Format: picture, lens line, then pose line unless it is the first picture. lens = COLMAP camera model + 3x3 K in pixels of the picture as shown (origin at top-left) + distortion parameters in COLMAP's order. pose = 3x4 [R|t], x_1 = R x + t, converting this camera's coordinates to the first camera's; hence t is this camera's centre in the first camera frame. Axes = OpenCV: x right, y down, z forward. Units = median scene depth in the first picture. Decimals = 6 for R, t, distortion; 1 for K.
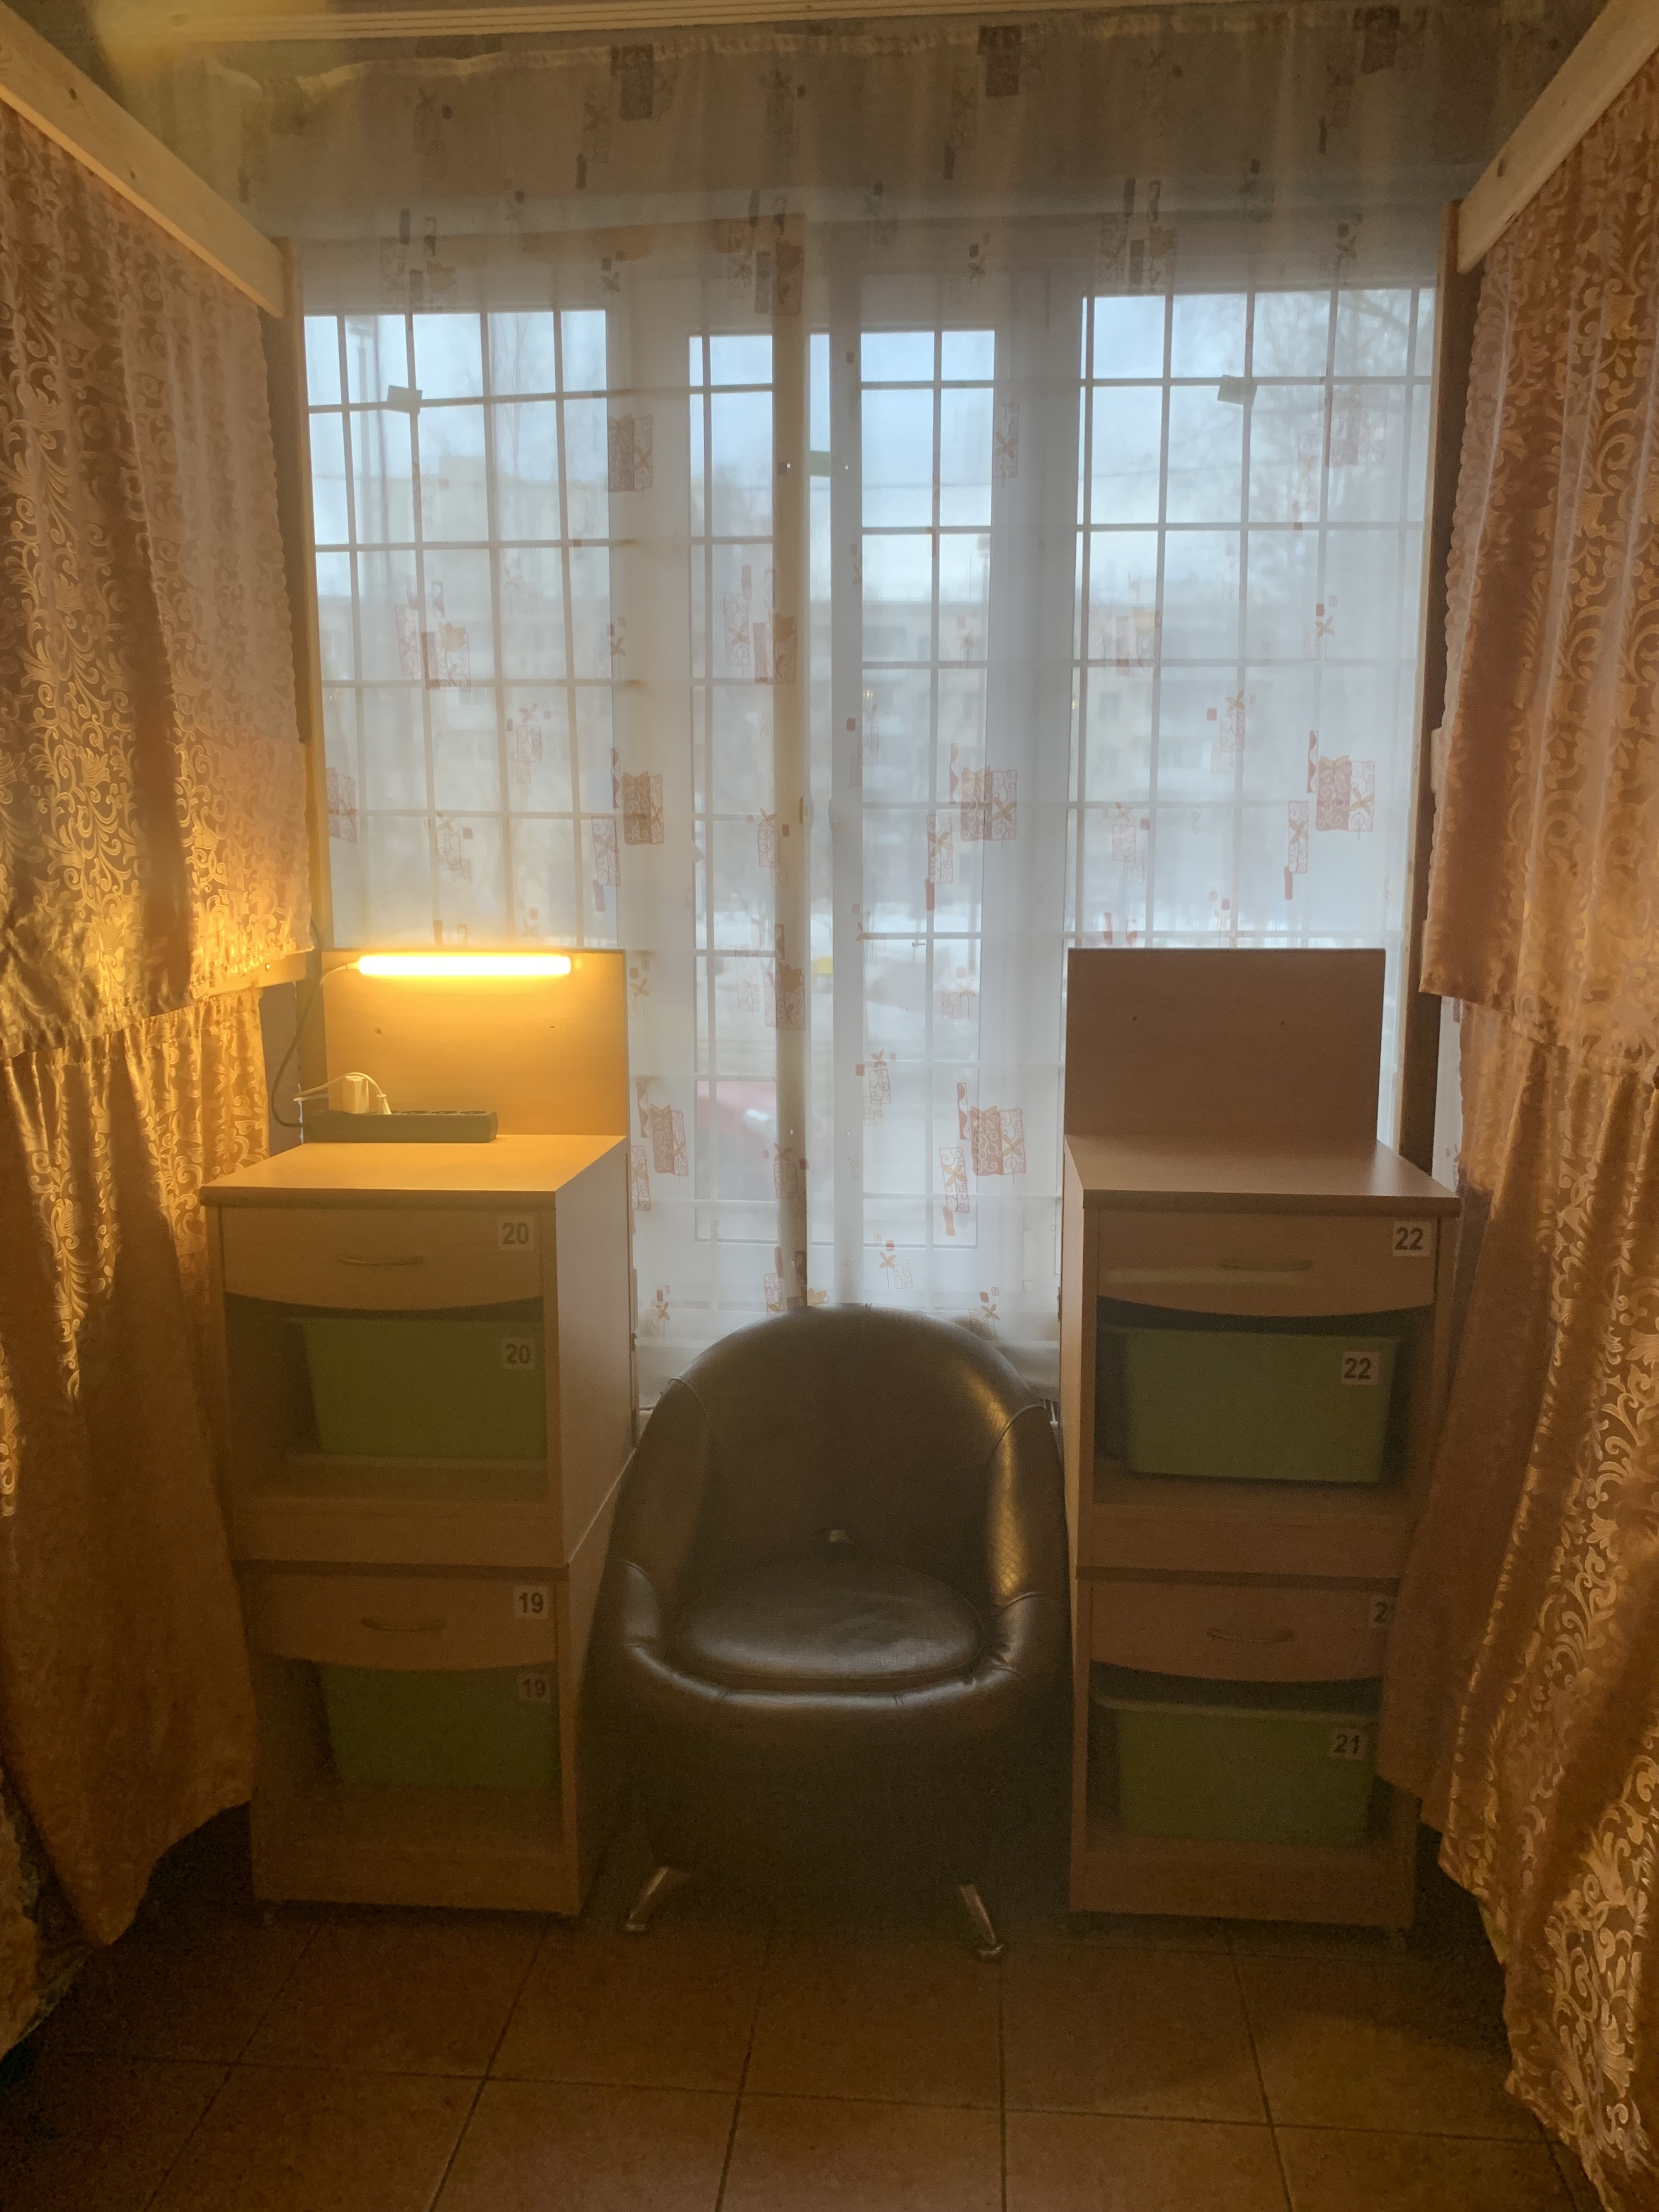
lens RADIAL K [[1684.1, 0, 829.5], [0, 1684.1, 1106.0], [0, 0, 1]] dist [0.011517, 0.005025]
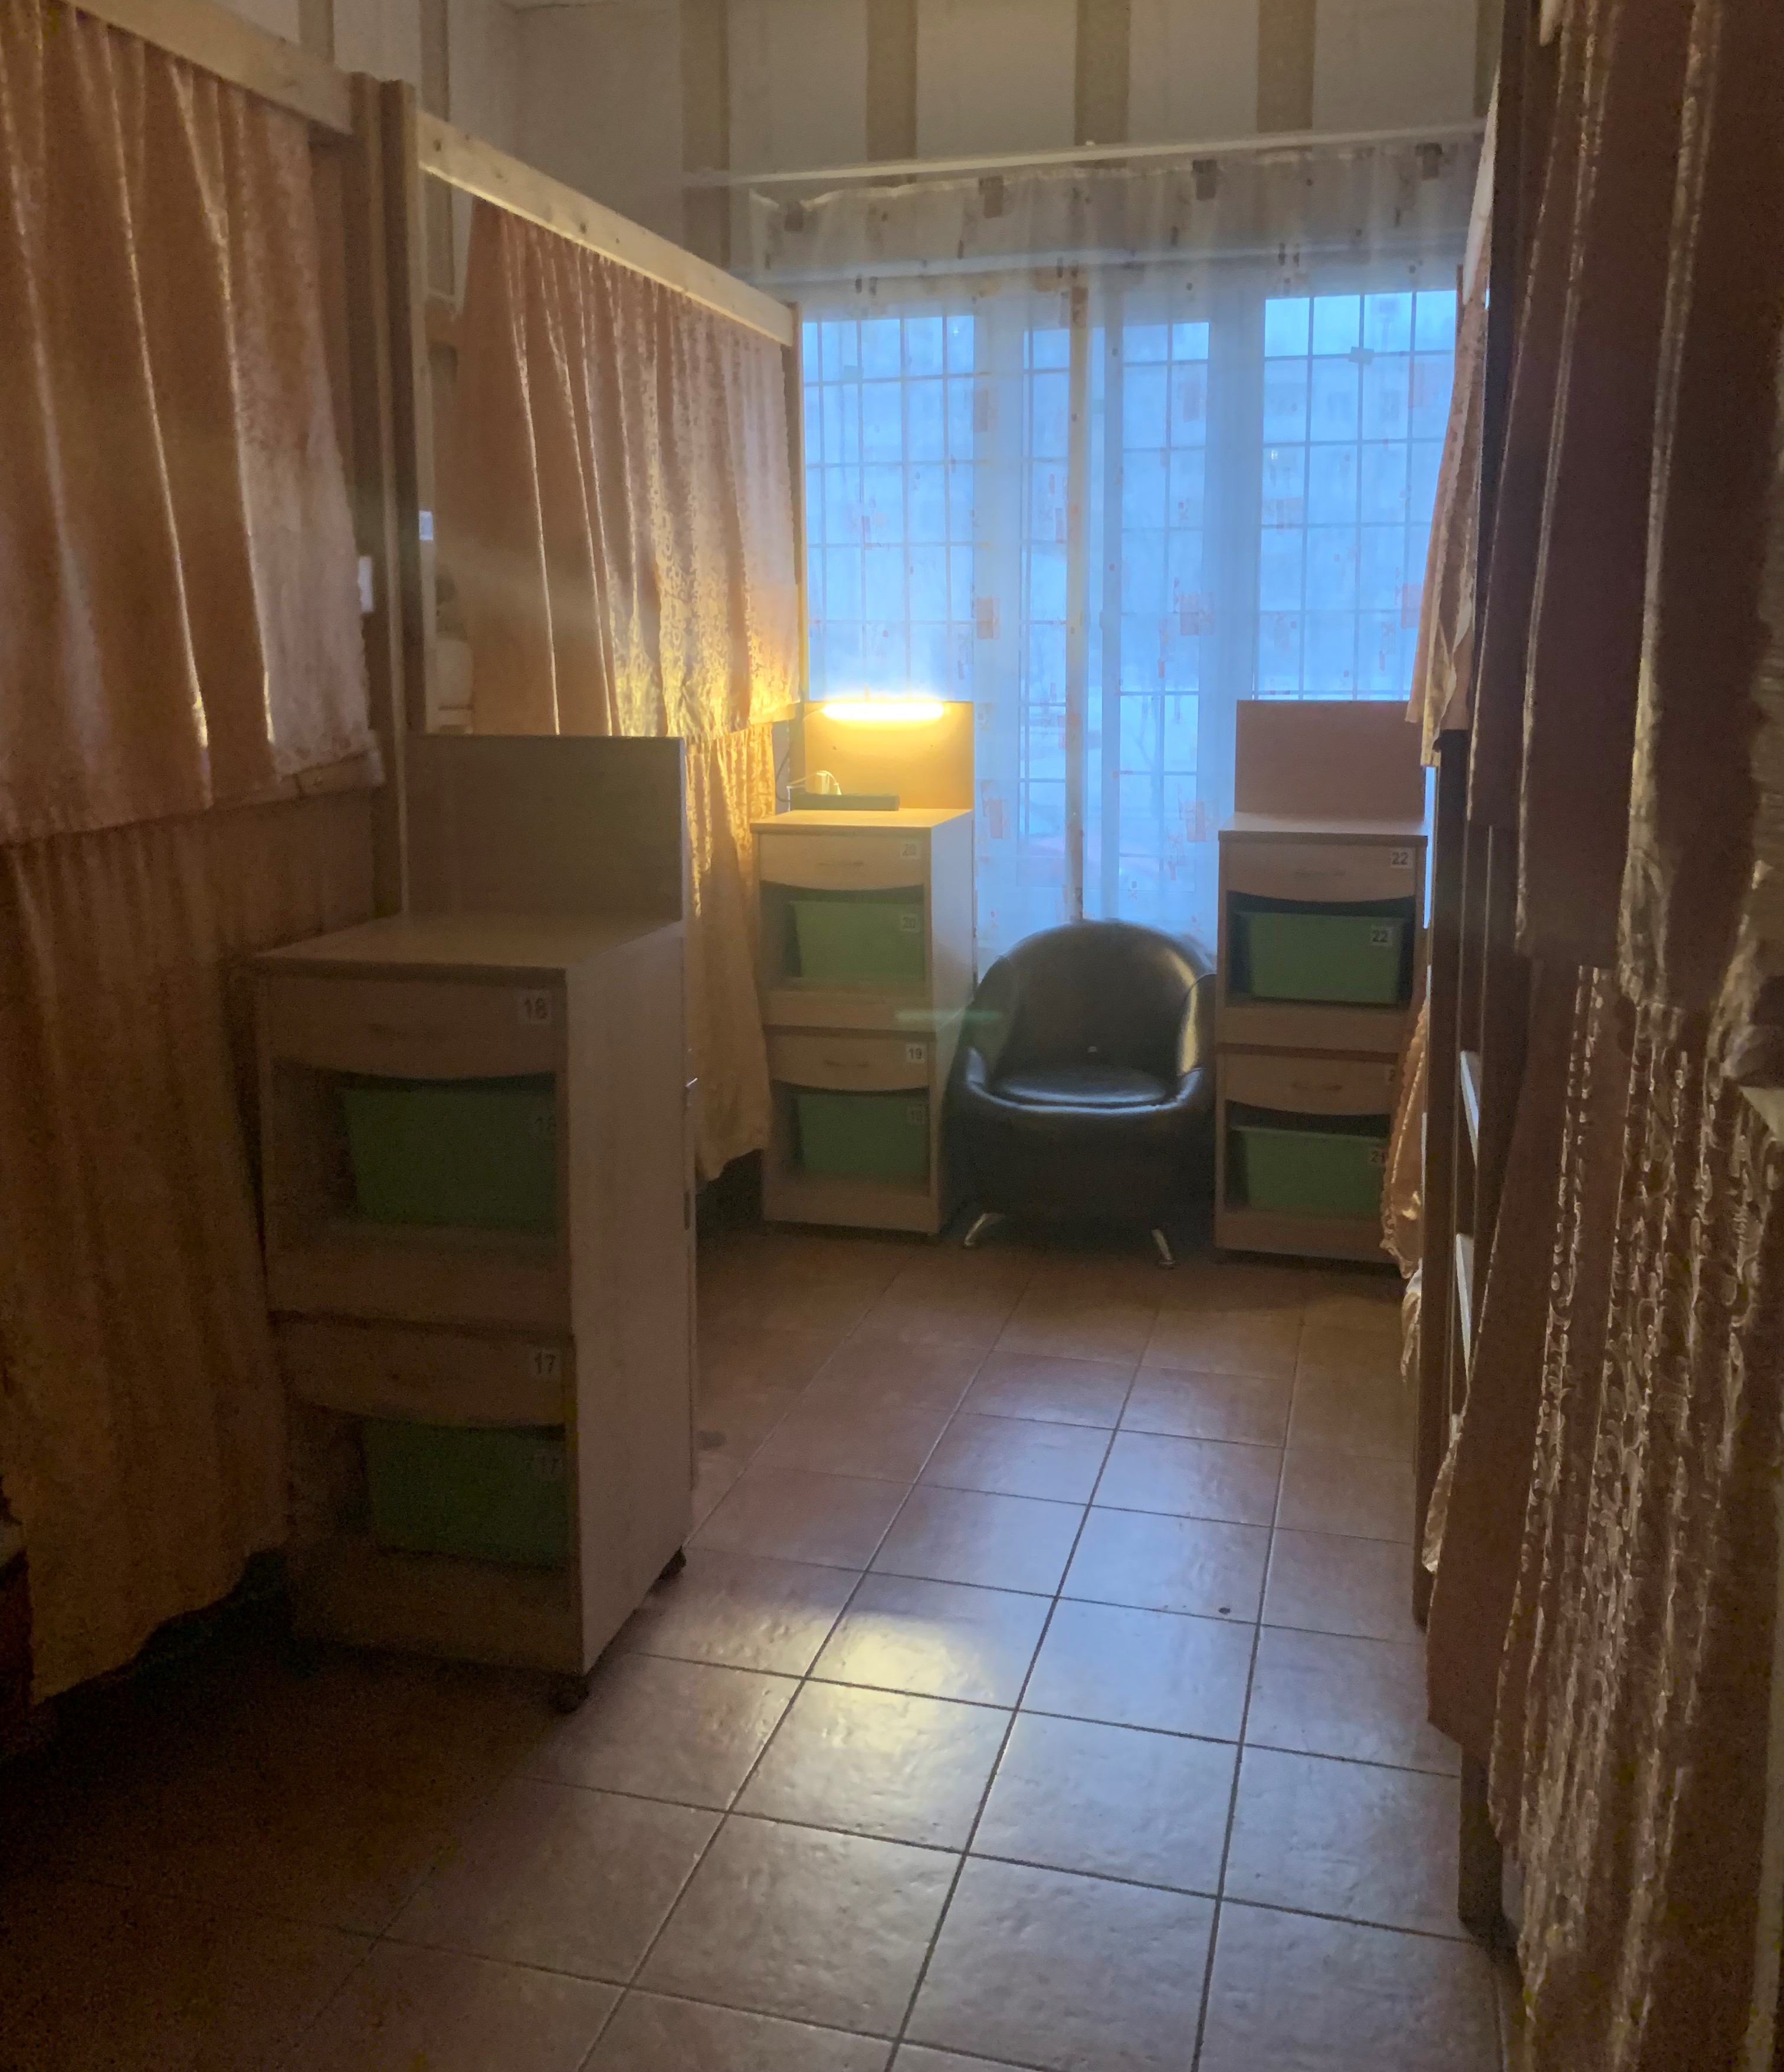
lens RADIAL K [[1865.8, 0, 893.5], [0, 1865.8, 900.1], [0, 0, 1]] dist [0.068175, -0.002479]
pose [[0.983731, 0.019752, -0.178558, 0.148302], [-0.020223, 0.999795, -0.000819, 0.118717], [0.178505, 0.004417, 0.983929, -0.936286]]
